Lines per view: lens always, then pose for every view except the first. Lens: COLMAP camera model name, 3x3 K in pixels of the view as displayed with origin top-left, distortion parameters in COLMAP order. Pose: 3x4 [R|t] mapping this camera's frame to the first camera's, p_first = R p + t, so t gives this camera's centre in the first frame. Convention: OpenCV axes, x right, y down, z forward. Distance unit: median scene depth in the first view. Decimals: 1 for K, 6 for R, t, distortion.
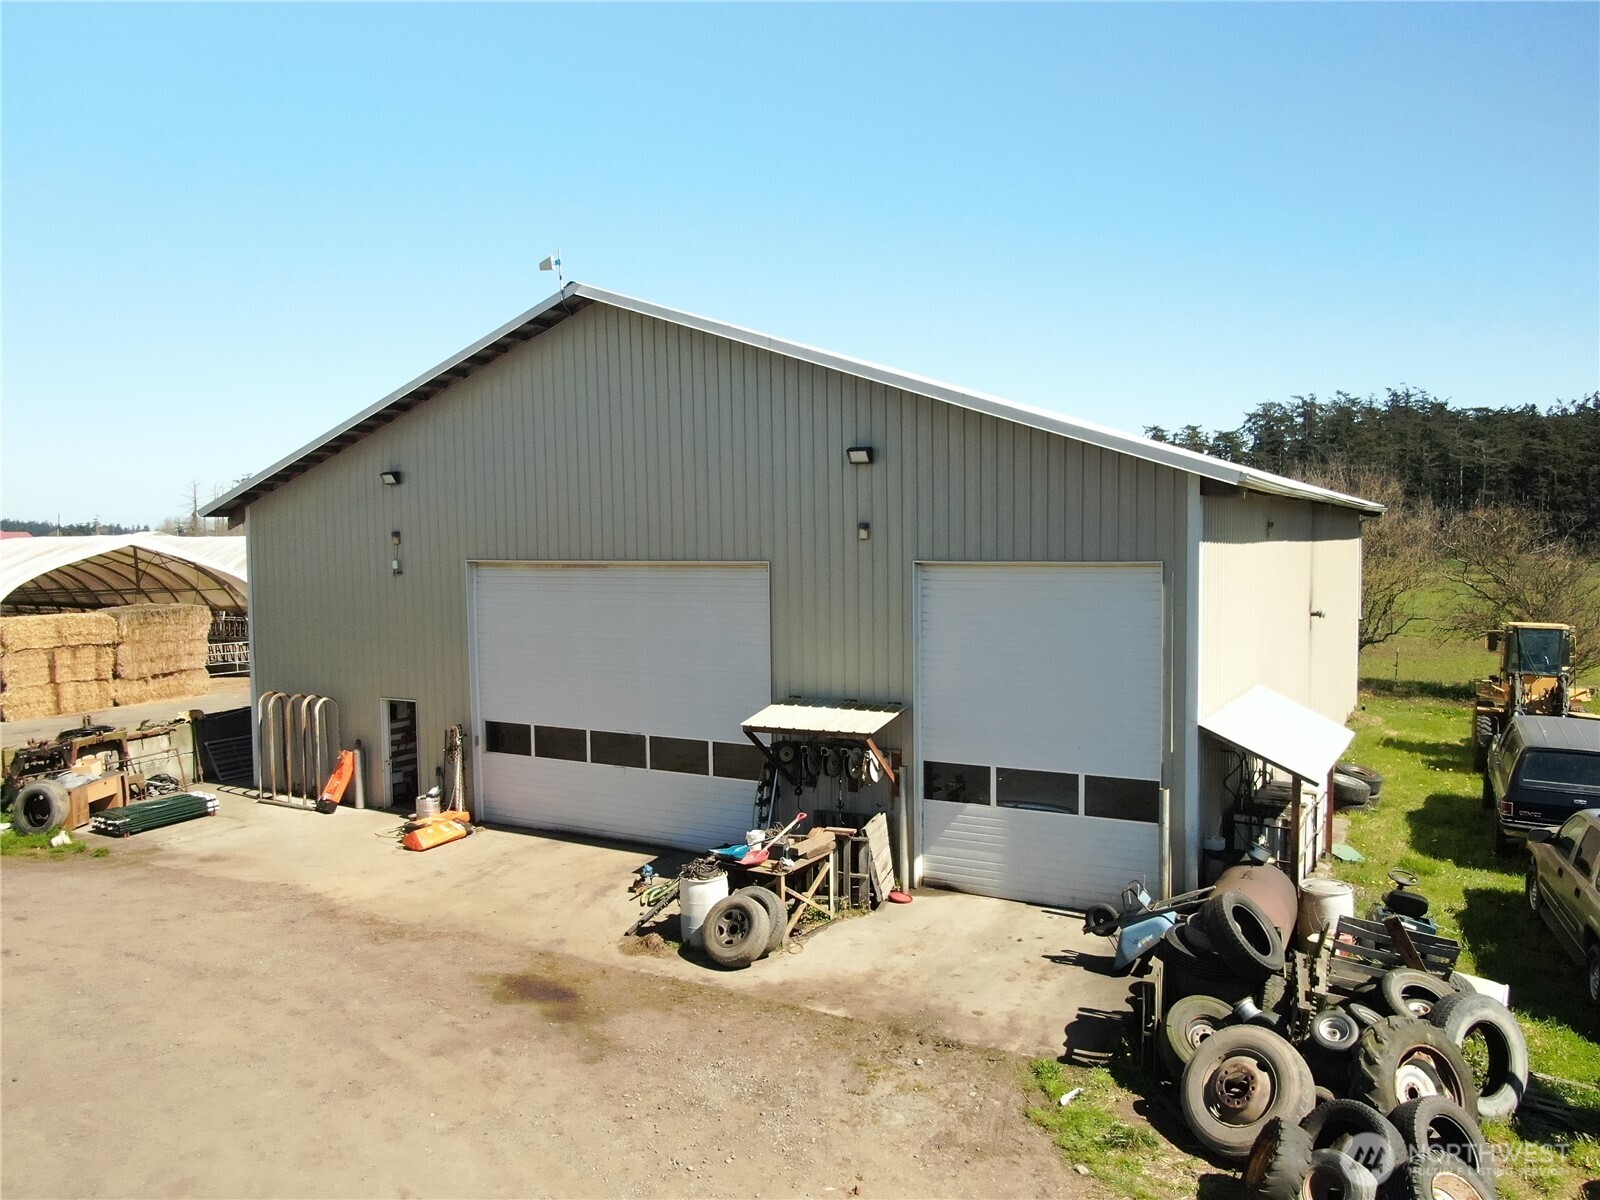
lens RADIAL K [[1230.0, 0, 800.0], [0, 1230.0, 600.0], [0, 0, 1]] dist [-0.020253, -0.001306]
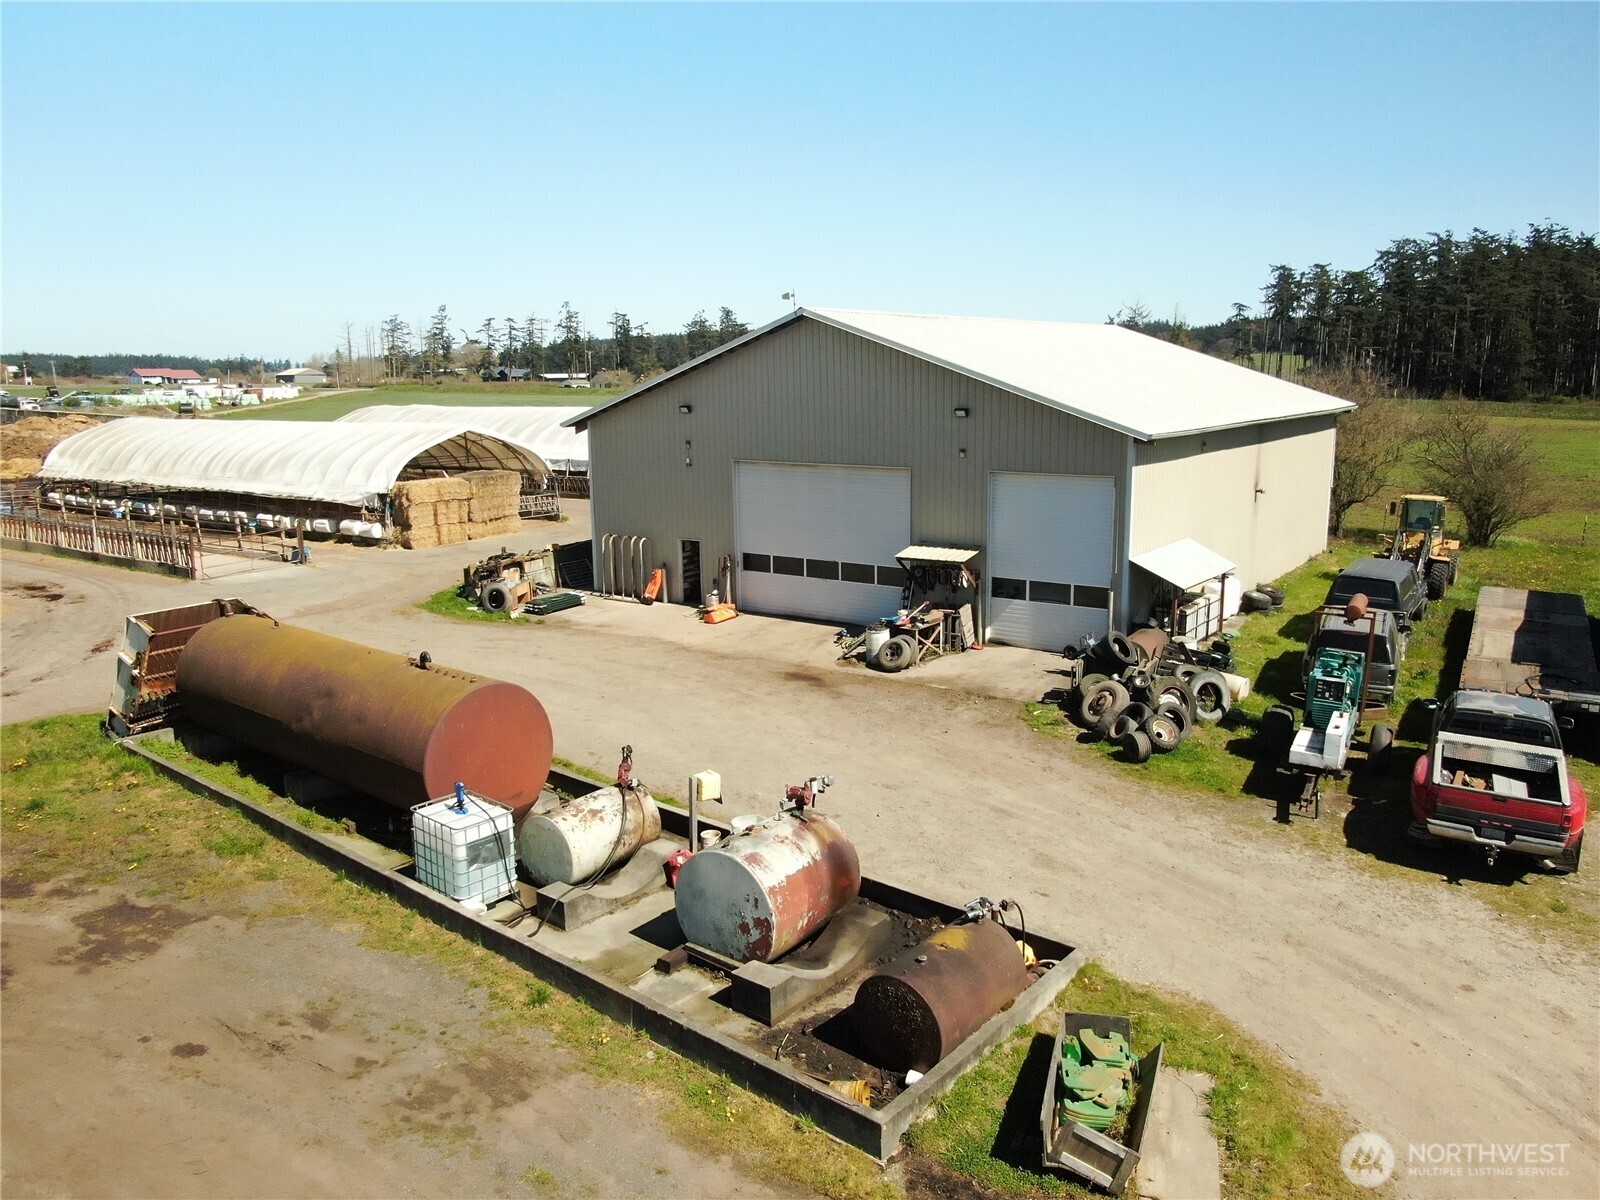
lens RADIAL K [[1230.0, 0, 800.0], [0, 1230.0, 600.0], [0, 0, 1]] dist [-0.020253, -0.001306]
pose [[0.995295, 0.016667, -0.095443, -0.011598], [-0.003654, 0.990849, 0.134924, -0.087894], [0.096818, -0.133941, 0.986249, -0.899298]]
